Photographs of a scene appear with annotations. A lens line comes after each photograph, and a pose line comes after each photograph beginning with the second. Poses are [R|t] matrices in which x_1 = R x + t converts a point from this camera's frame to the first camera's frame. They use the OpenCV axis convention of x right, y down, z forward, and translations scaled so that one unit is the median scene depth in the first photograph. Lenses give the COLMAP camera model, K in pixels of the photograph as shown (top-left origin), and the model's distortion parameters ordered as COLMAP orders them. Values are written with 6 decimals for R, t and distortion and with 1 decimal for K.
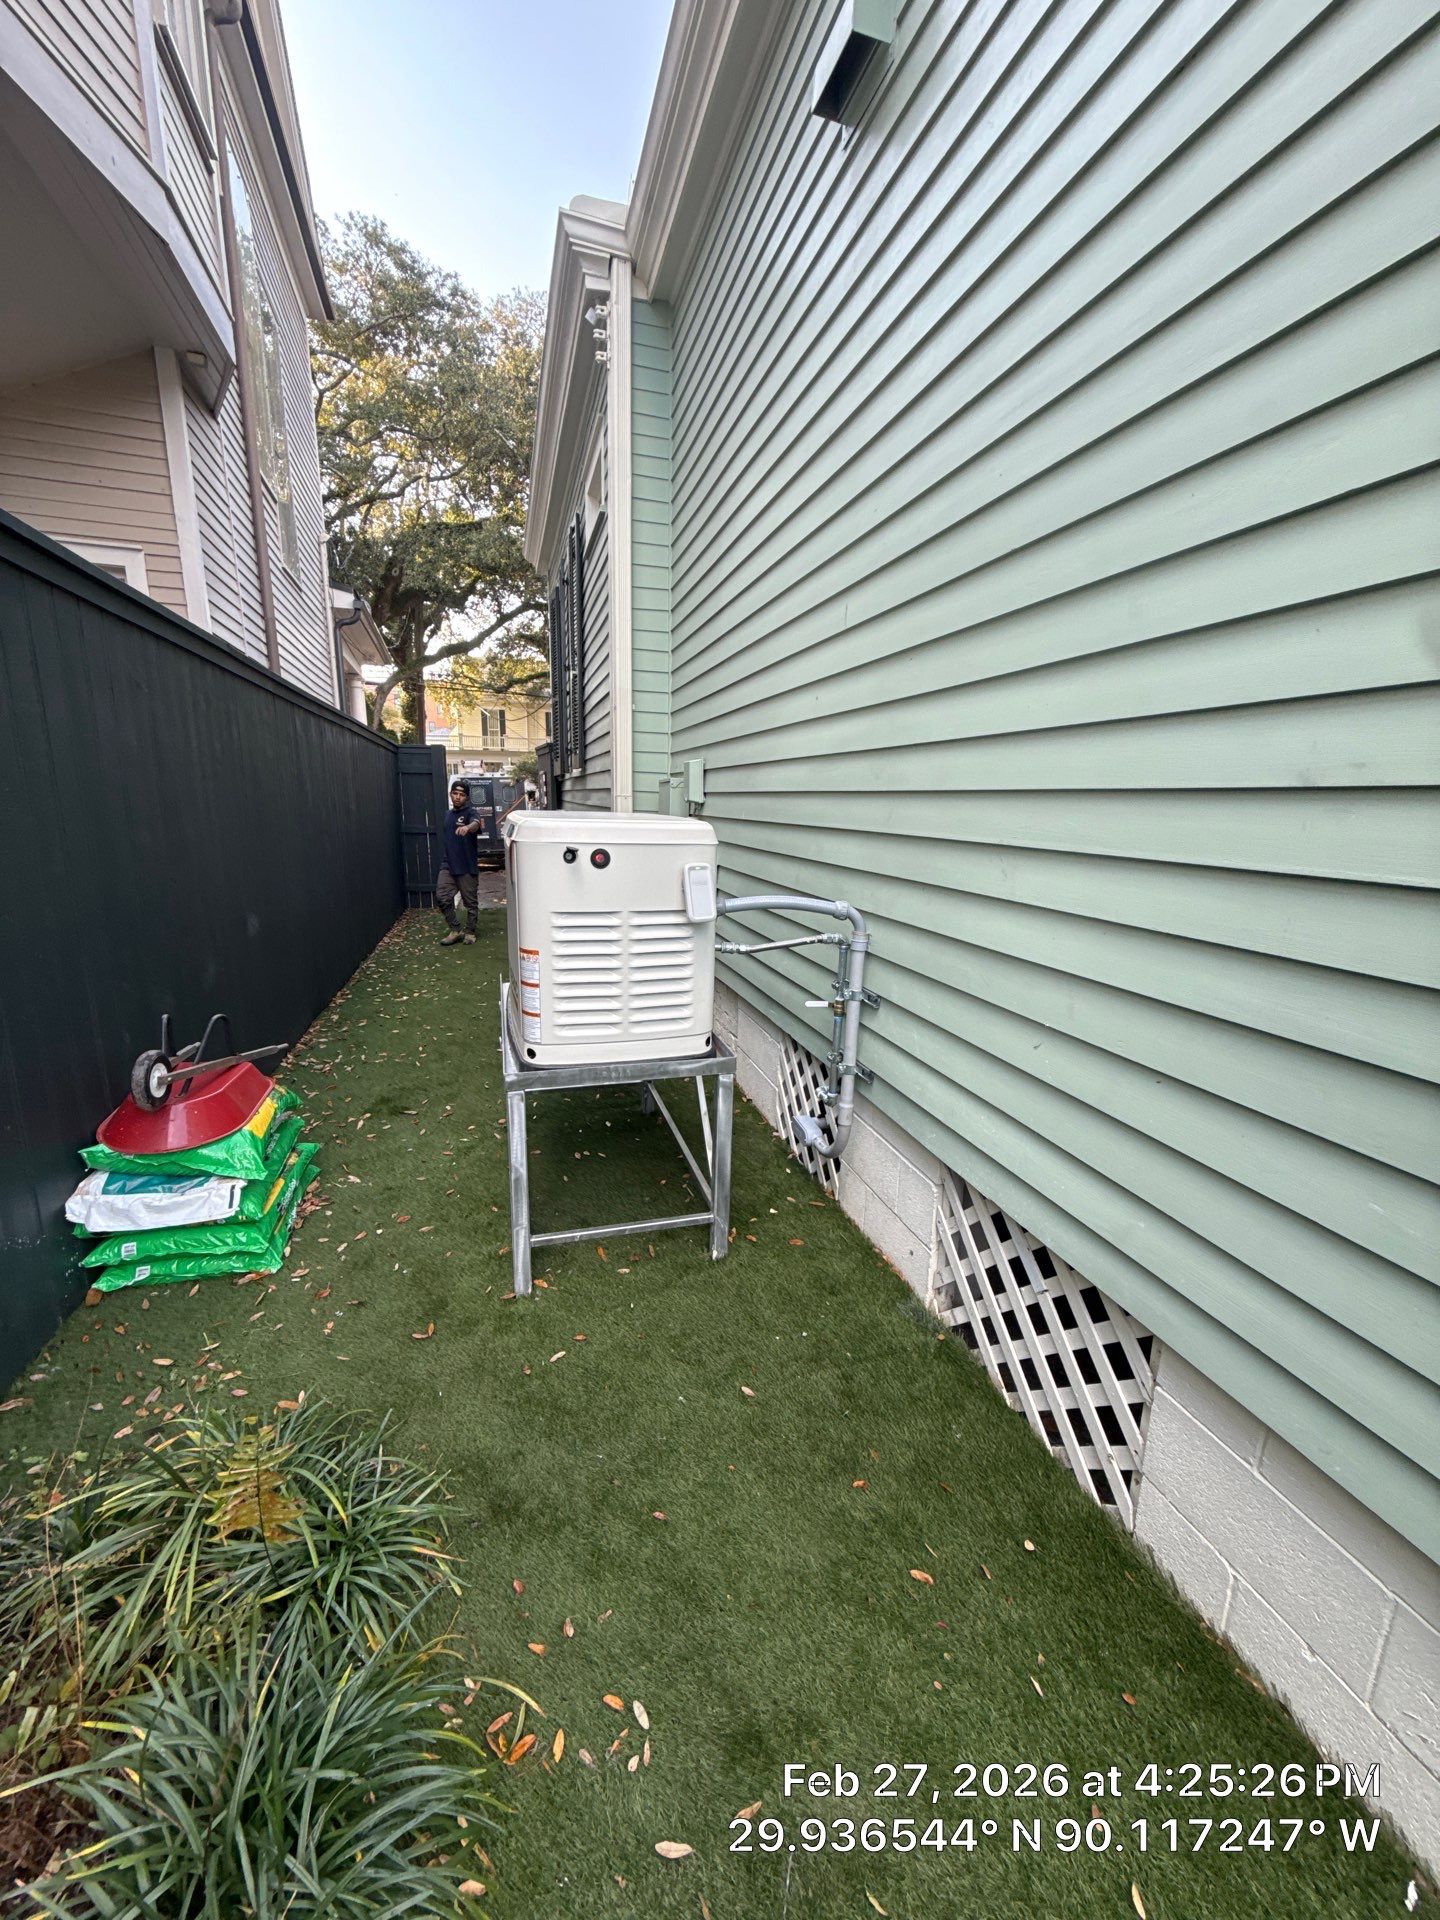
lens RADIAL K [[757.7, 0, 720.0], [0, 757.7, 960.0], [0, 0, 1]] dist [-0.000100, -0.000151]
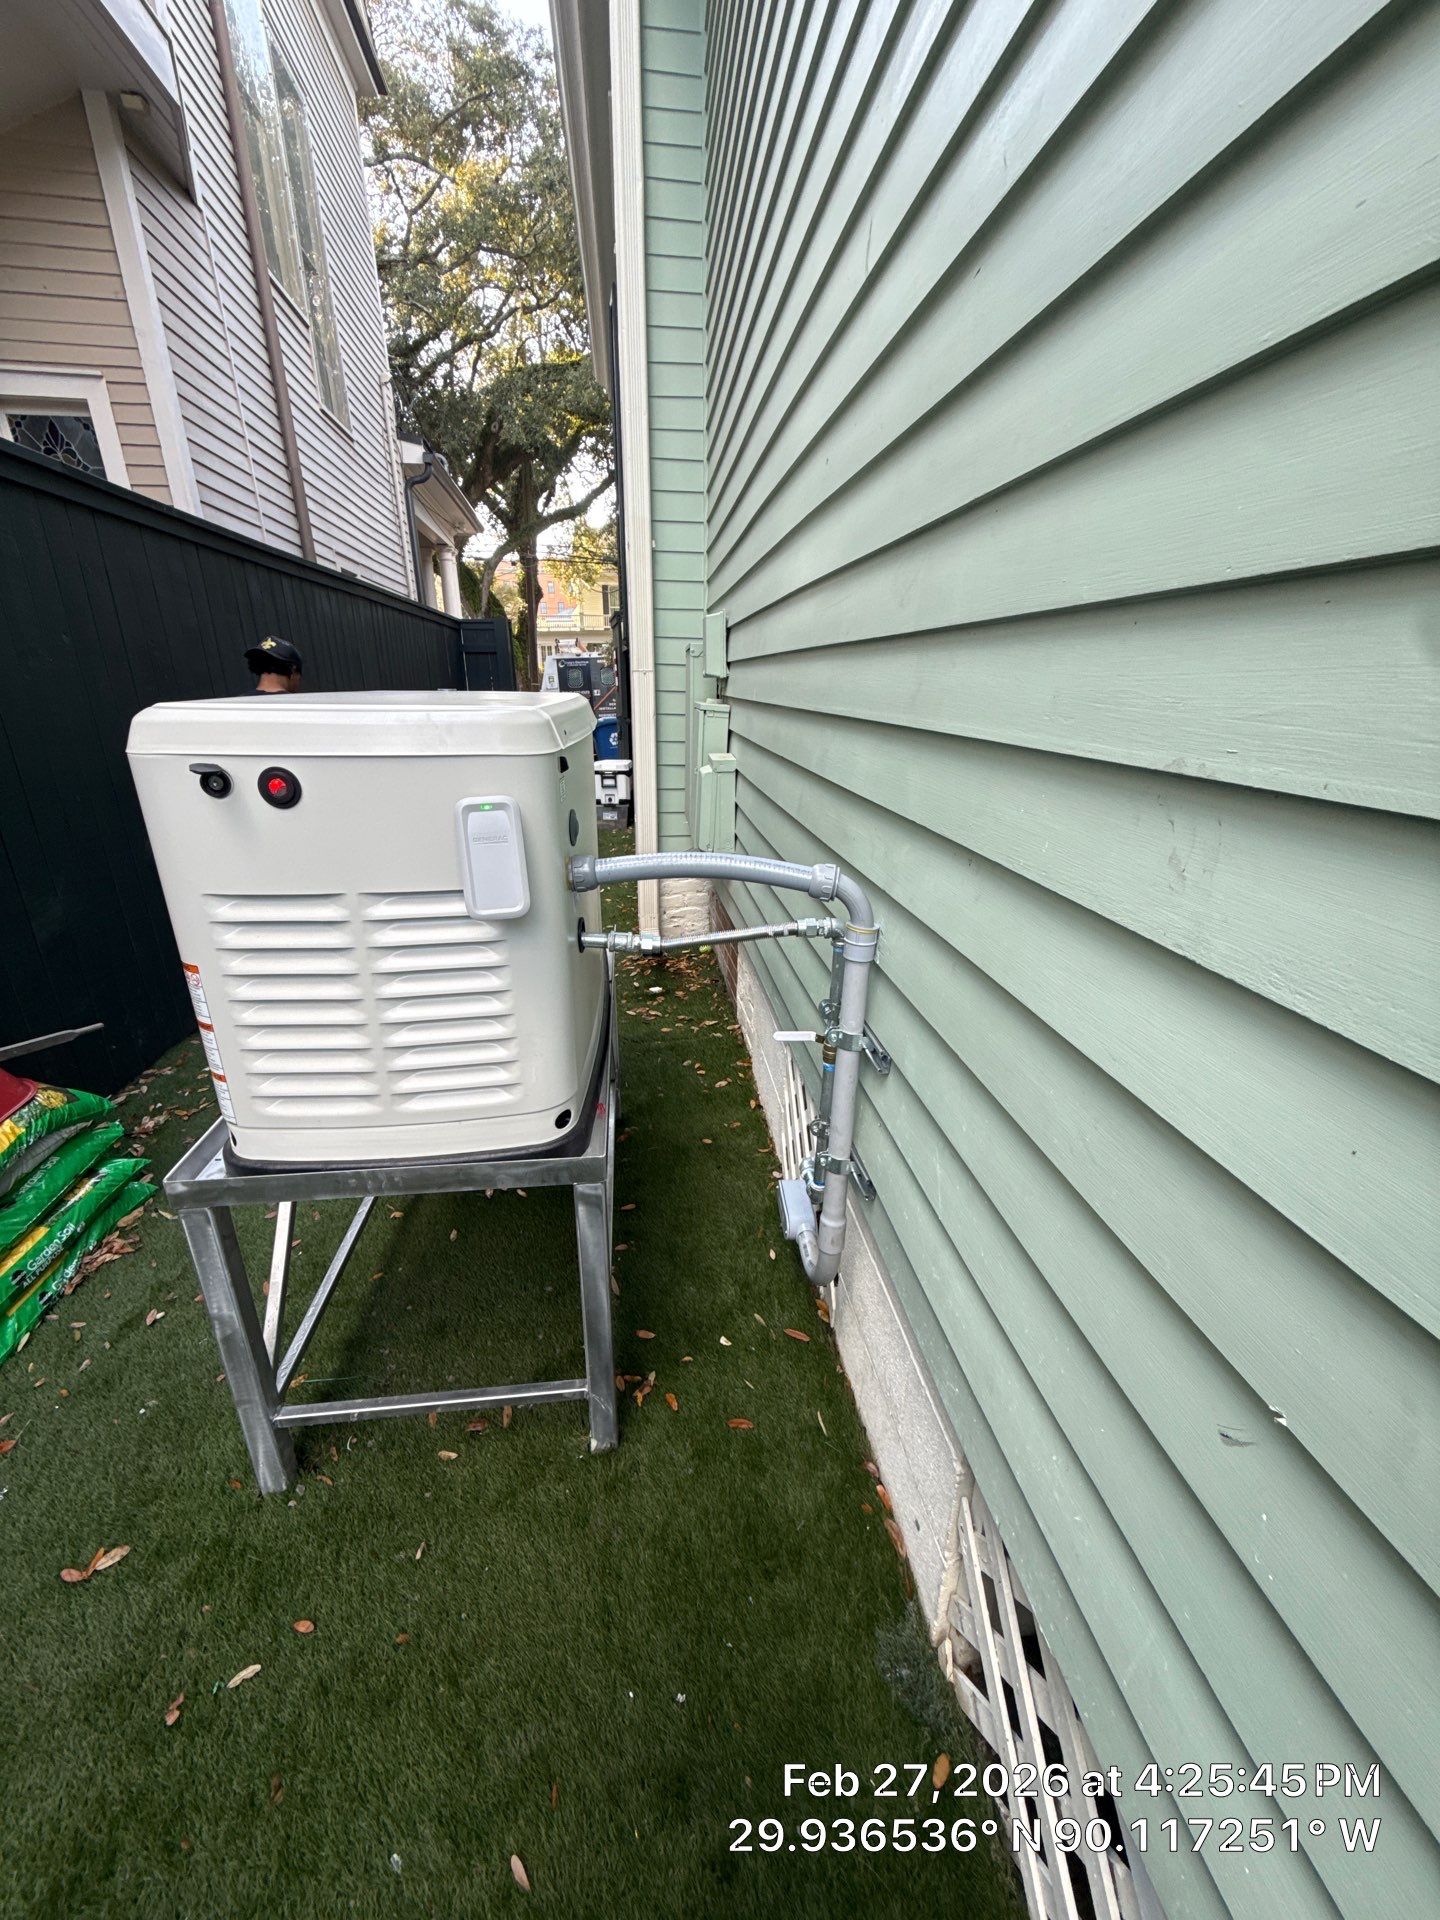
lens RADIAL K [[757.7, 0, 720.0], [0, 757.7, 960.0], [0, 0, 1]] dist [-0.000100, -0.000151]
pose [[0.985867, 0.042829, -0.161964, 0.098001], [-0.019023, 0.989136, 0.145768, -0.048538], [0.166447, -0.140626, 0.975971, 0.267572]]
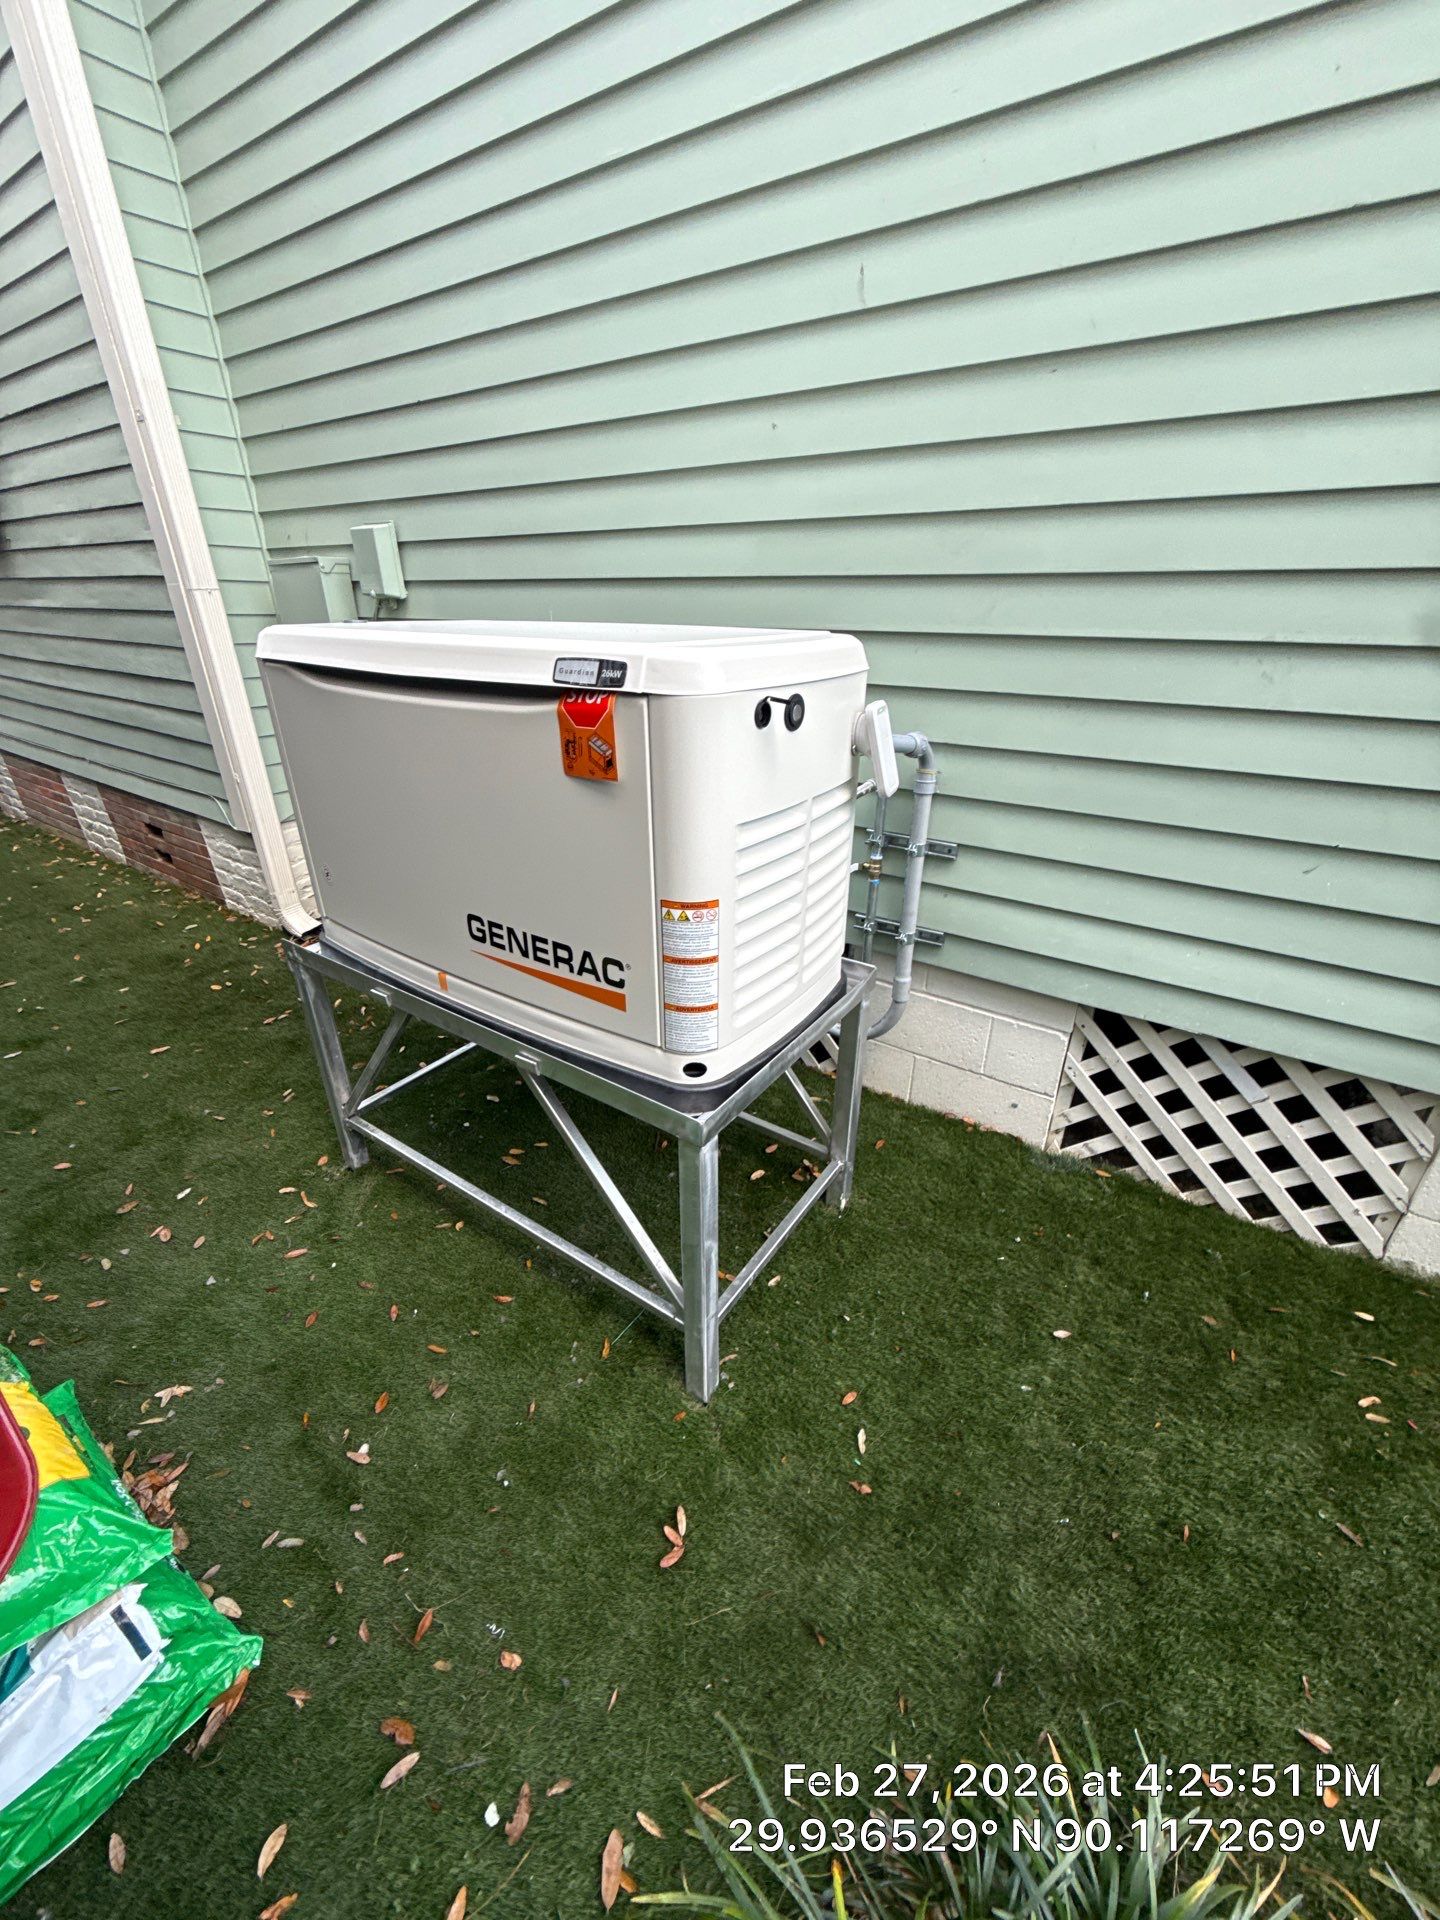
lens RADIAL K [[757.7, 0, 720.0], [0, 757.7, 960.0], [0, 0, 1]] dist [-0.000100, -0.000151]
pose [[0.772600, -0.297746, 0.560746, -0.272583], [0.148524, 0.943468, 0.296327, -0.064929], [-0.617276, -0.145658, 0.773146, 0.276337]]
